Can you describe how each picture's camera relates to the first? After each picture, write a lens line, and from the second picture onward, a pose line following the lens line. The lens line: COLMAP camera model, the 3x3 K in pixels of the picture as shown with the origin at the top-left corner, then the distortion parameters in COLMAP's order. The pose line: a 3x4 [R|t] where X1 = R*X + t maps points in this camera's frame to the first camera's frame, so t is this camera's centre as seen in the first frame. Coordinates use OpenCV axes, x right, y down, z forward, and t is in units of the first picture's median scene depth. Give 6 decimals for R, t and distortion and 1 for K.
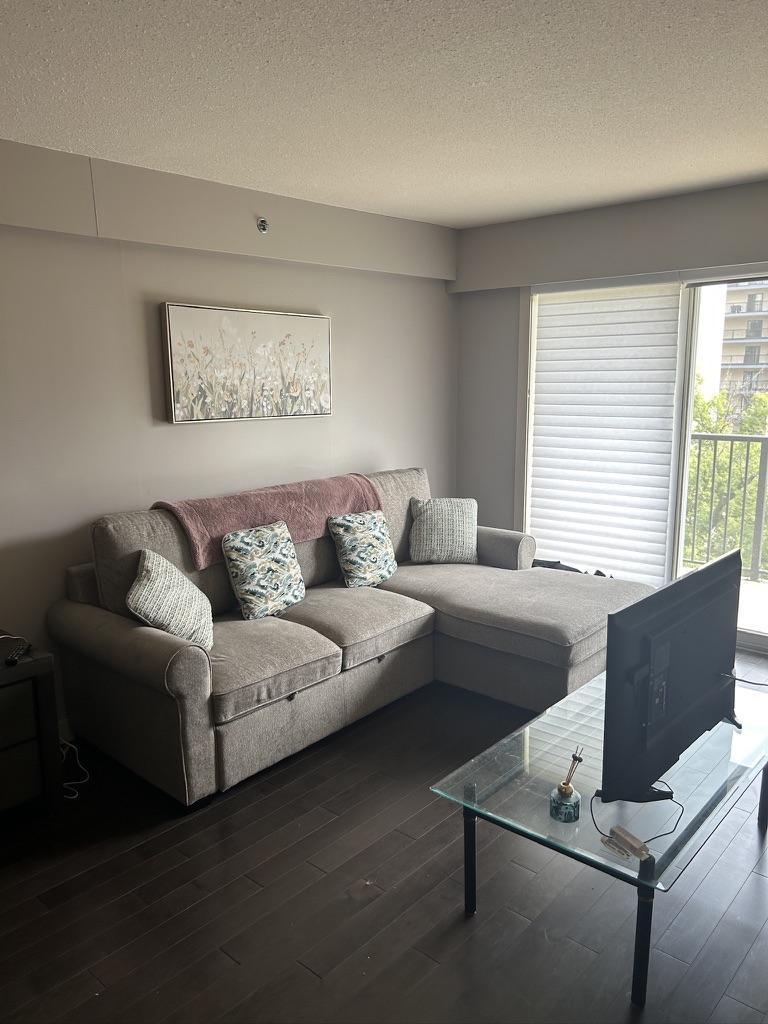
lens RADIAL K [[769.1, 0, 386.4], [0, 769.1, 523.4], [0, 0, 1]] dist [0.051834, -0.062563]
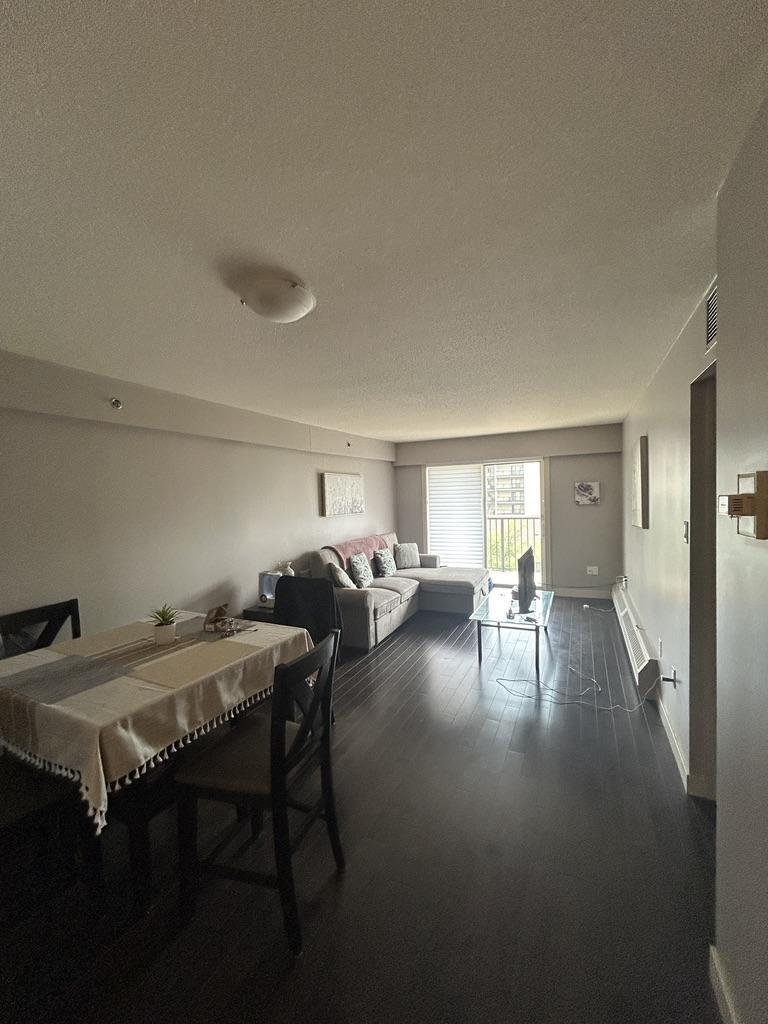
lens RADIAL K [[414.8, 0, 382.1], [0, 414.8, 509.6], [0, 0, 1]] dist [-0.003318, 0.001350]
pose [[0.962490, -0.030652, 0.269579, -0.417006], [0.074081, 0.985533, -0.152434, 0.068672], [-0.261006, 0.166687, 0.950837, -0.360013]]
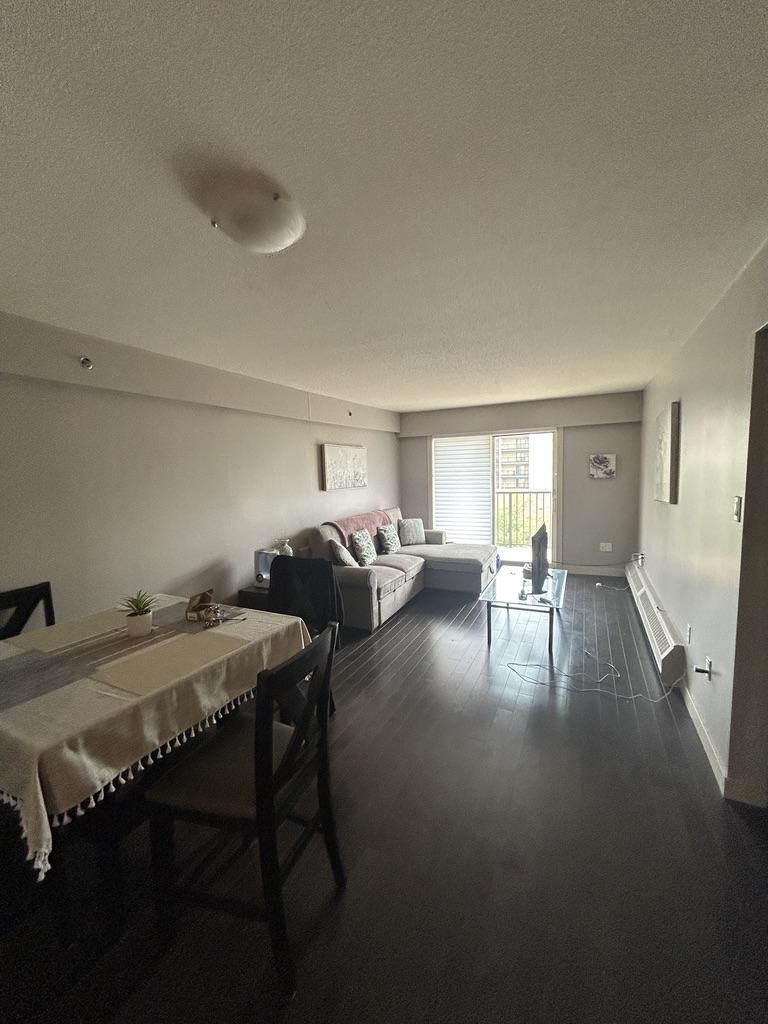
lens RADIAL K [[414.8, 0, 383.3], [0, 414.8, 509.4], [0, 0, 1]] dist [-0.003318, 0.001350]
pose [[0.963701, -0.046795, 0.262851, -0.399960], [0.073190, 0.993108, -0.091538, 0.058749], [-0.256756, 0.107454, 0.960484, -0.292628]]
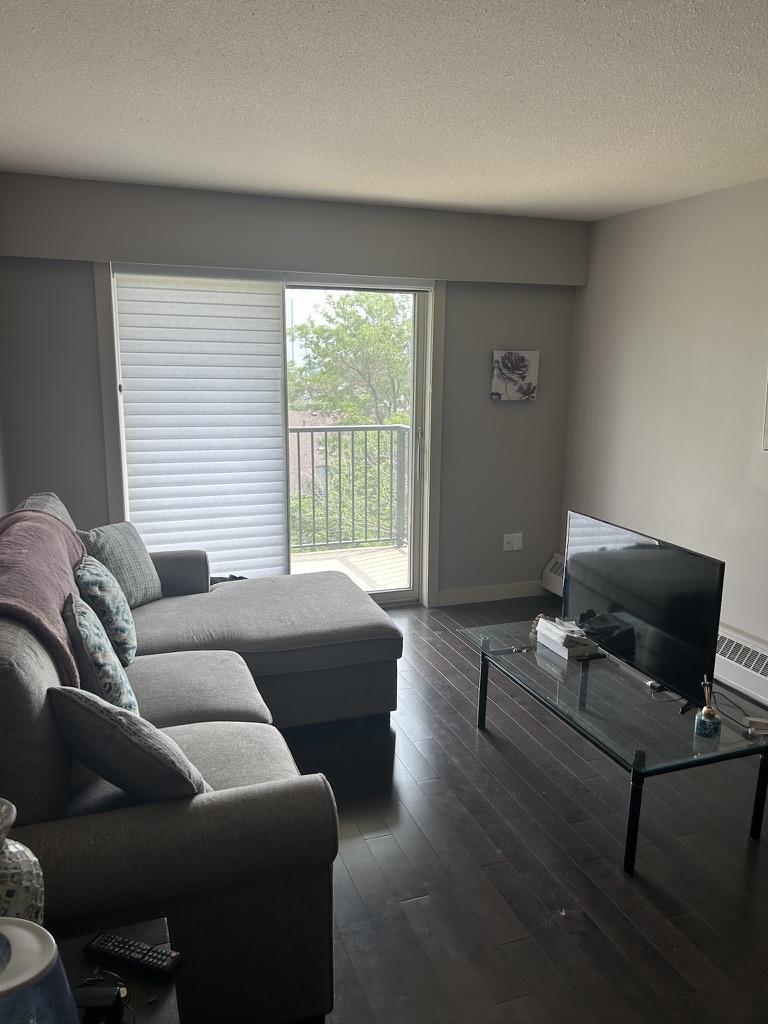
lens RADIAL K [[769.1, 0, 382.9], [0, 769.1, 519.0], [0, 0, 1]] dist [0.051834, -0.062563]
pose [[0.484260, -0.158240, 0.860495, -0.521439], [0.153574, 0.983612, 0.094454, -0.080184], [-0.861340, 0.086410, 0.500626, 0.412116]]
